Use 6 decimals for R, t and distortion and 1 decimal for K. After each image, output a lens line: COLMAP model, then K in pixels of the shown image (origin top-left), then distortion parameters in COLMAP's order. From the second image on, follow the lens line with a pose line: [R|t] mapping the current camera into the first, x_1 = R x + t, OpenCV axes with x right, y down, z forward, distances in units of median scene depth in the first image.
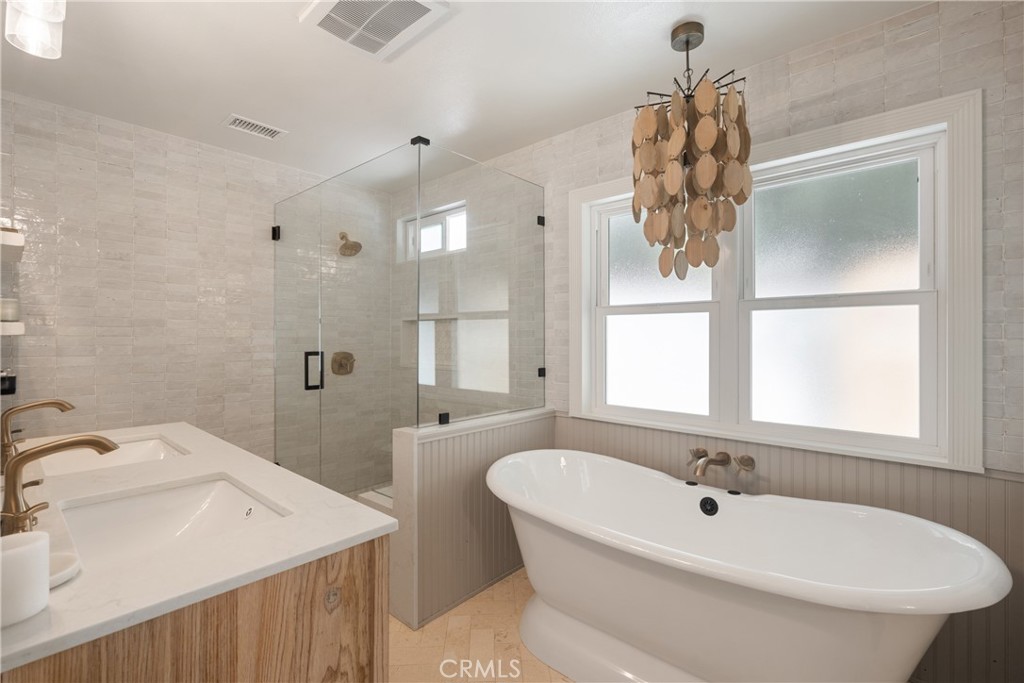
lens RADIAL K [[462.6, 0, 508.0], [0, 462.6, 334.7], [0, 0, 1]] dist [-0.002388, 0.000008]
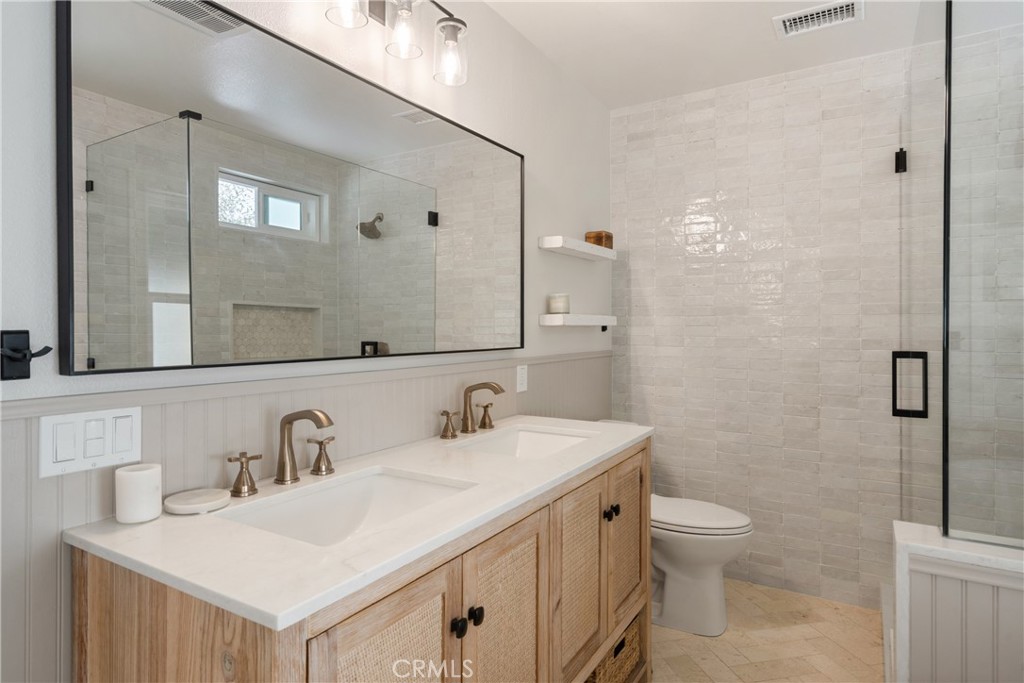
lens RADIAL K [[573.6, 0, 510.7], [0, 573.6, 329.4], [0, 0, 1]] dist [0.005028, 0.001260]
pose [[0.186945, 0.001308, -0.982369, 0.192935], [0.006630, 0.999975, 0.002593, 0.004144], [0.982348, -0.006998, 0.186932, 0.384044]]
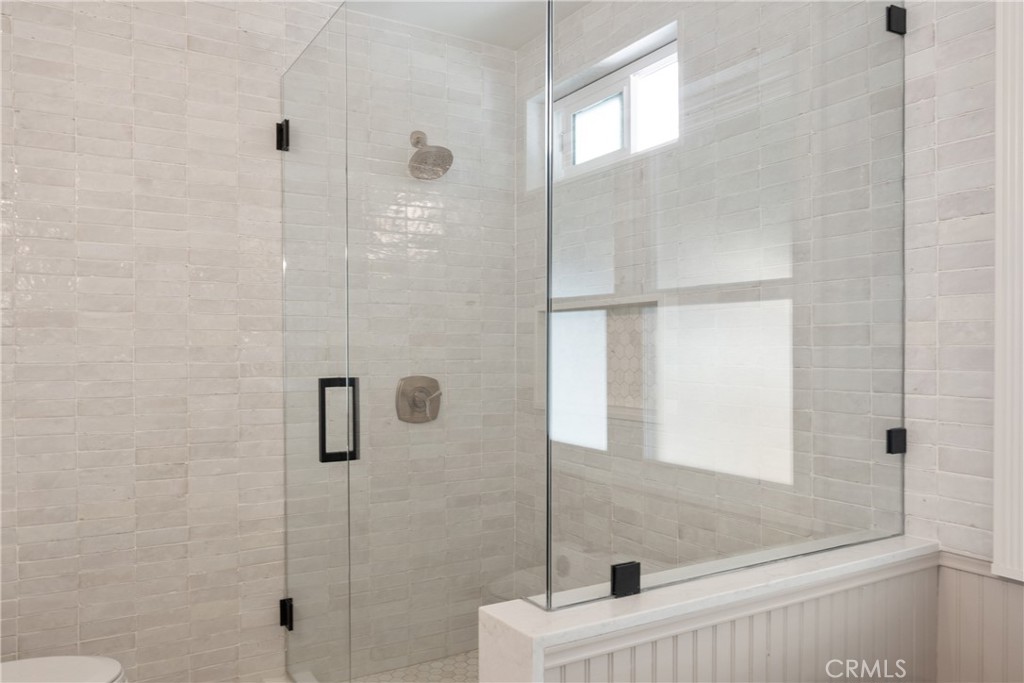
lens RADIAL K [[742.4, 0, 502.5], [0, 742.4, 356.5], [0, 0, 1]] dist [-0.001353, -0.003183]
pose [[0.954553, 0.001137, -0.298038, -0.049136], [0.004075, 0.999849, 0.016865, 0.004085], [0.298012, -0.017313, 0.954405, 0.357982]]
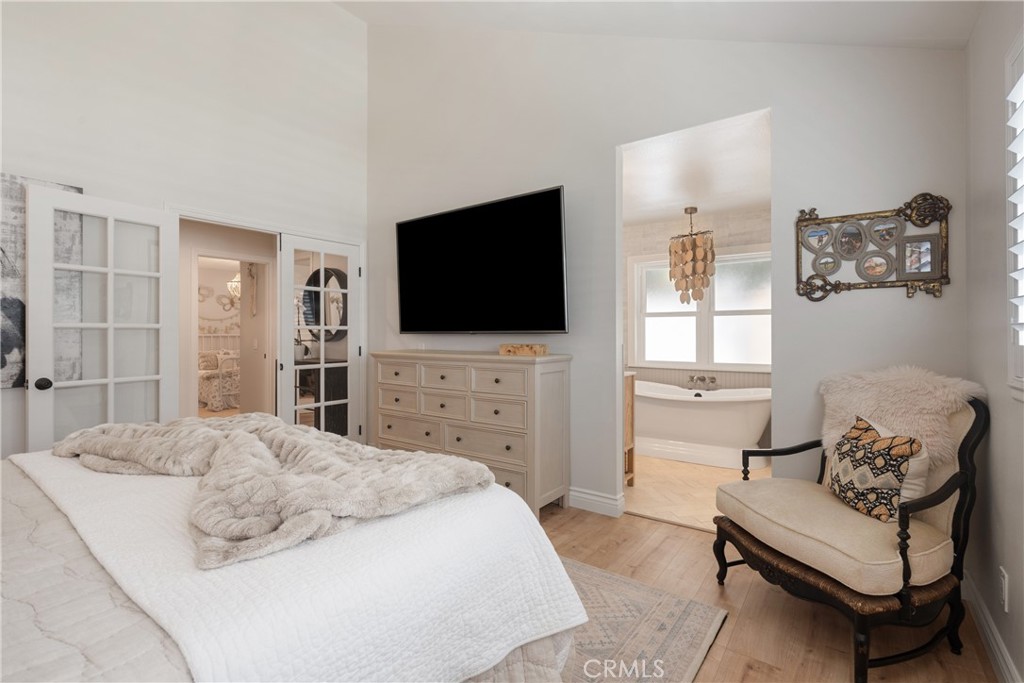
lens RADIAL K [[462.6, 0, 514.5], [0, 462.6, 333.0], [0, 0, 1]] dist [-0.002388, 0.000008]
pose [[0.994095, -0.007972, 0.108217, -0.582530], [0.007175, 0.999944, 0.007746, 0.008310], [-0.108273, -0.006924, 0.994097, -0.973496]]
